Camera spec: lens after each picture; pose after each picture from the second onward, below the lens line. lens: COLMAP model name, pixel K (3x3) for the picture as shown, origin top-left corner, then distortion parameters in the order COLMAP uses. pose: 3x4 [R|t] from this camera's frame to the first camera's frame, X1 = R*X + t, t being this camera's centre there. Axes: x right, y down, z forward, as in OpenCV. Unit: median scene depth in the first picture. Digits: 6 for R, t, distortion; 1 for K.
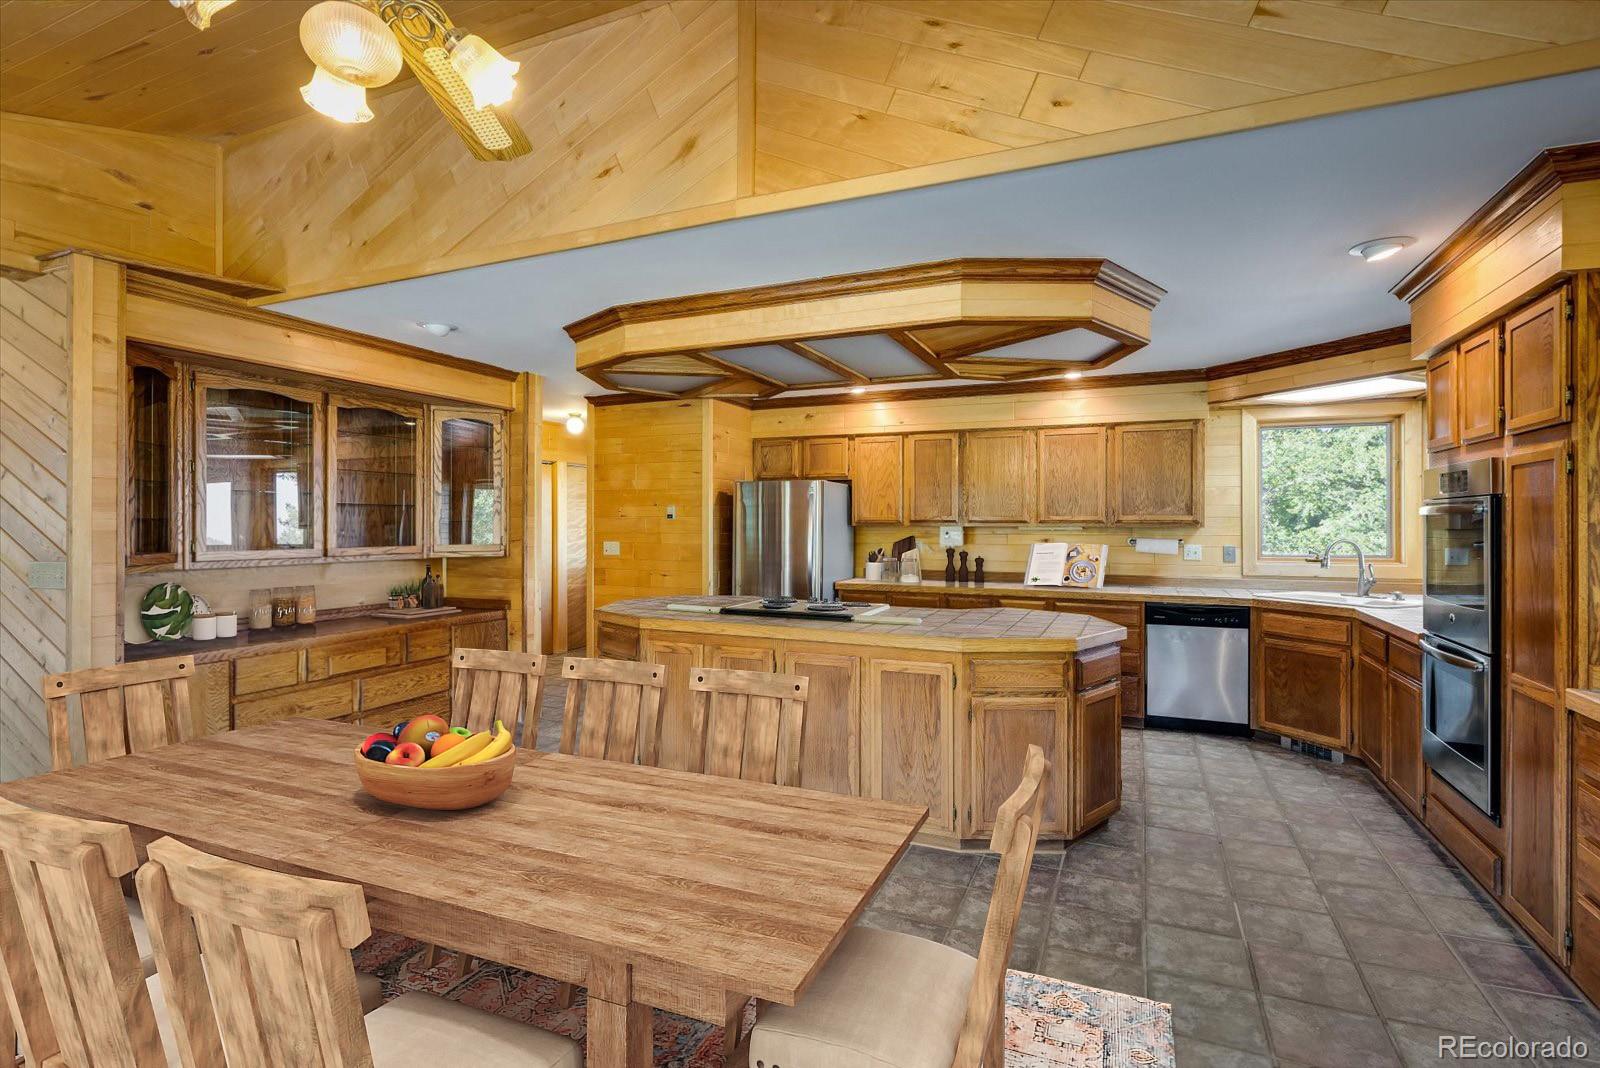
lens RADIAL K [[774.0, 0, 800.0], [0, 774.0, 534.0], [0, 0, 1]] dist [-0.000844, -0.000226]
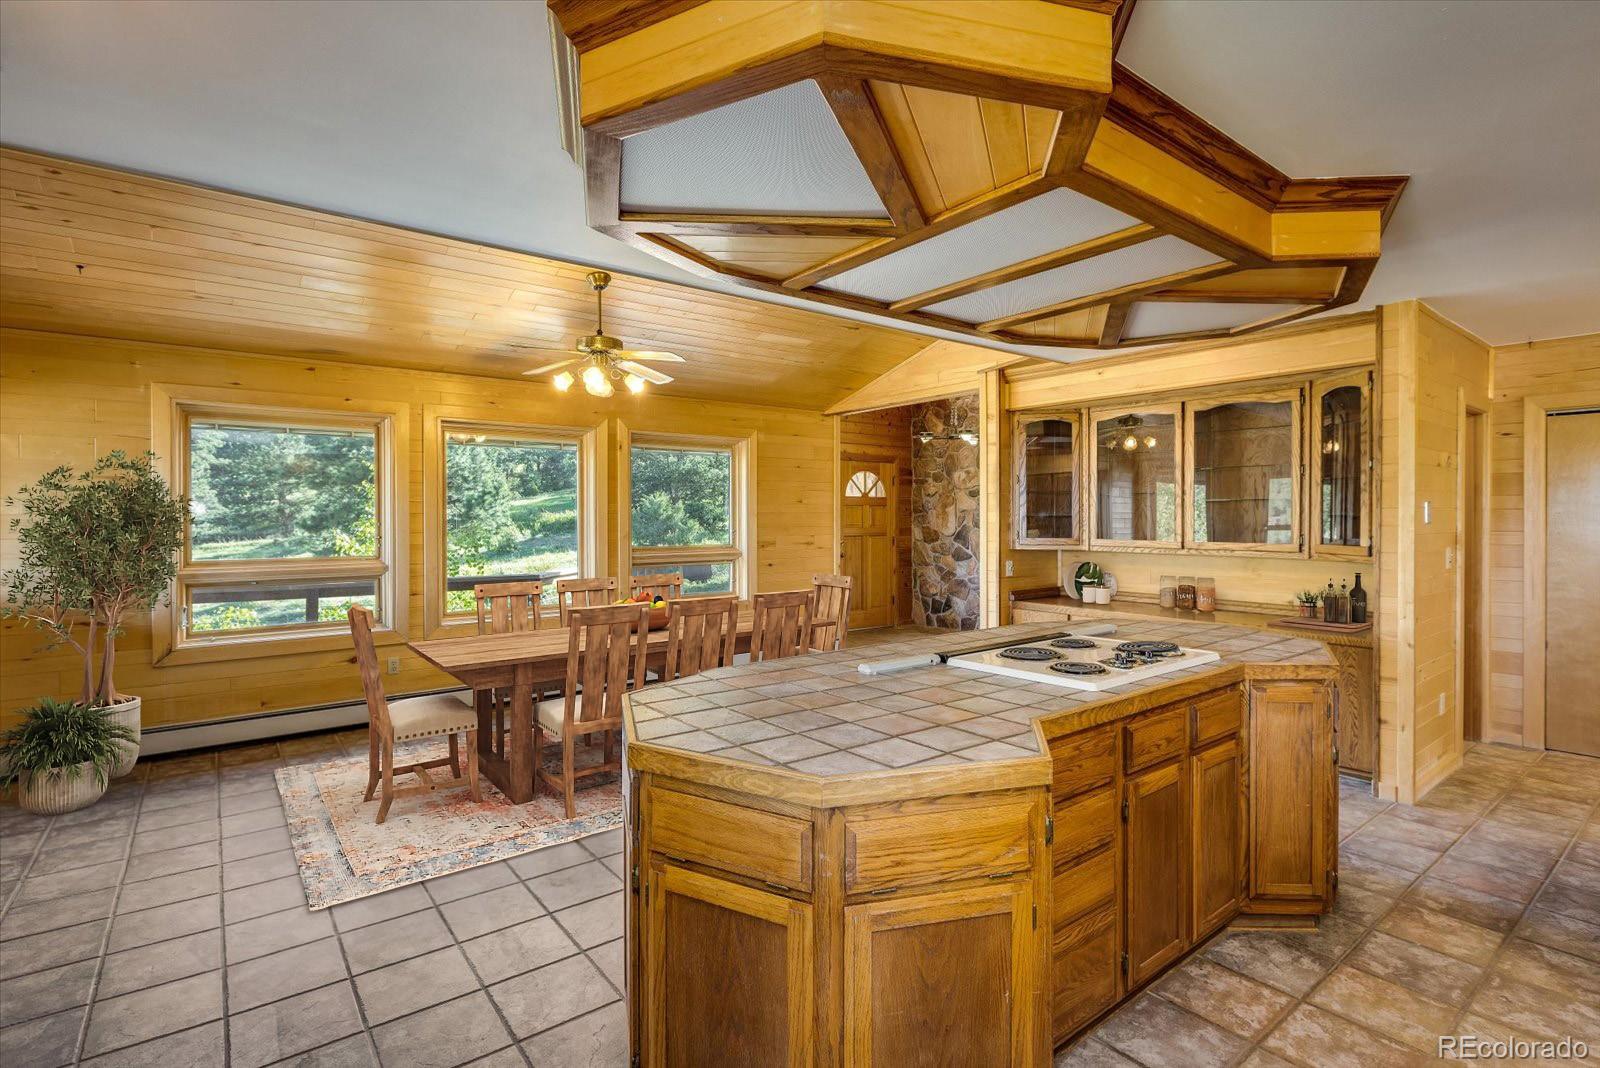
lens RADIAL K [[774.0, 0, 800.0], [0, 774.0, 534.0], [0, 0, 1]] dist [-0.000844, -0.000226]
pose [[-0.484589, 0.026681, -0.874335, 0.673757], [0.000341, 0.999540, 0.030313, -0.026850], [0.874742, 0.014391, -0.484376, 1.315280]]
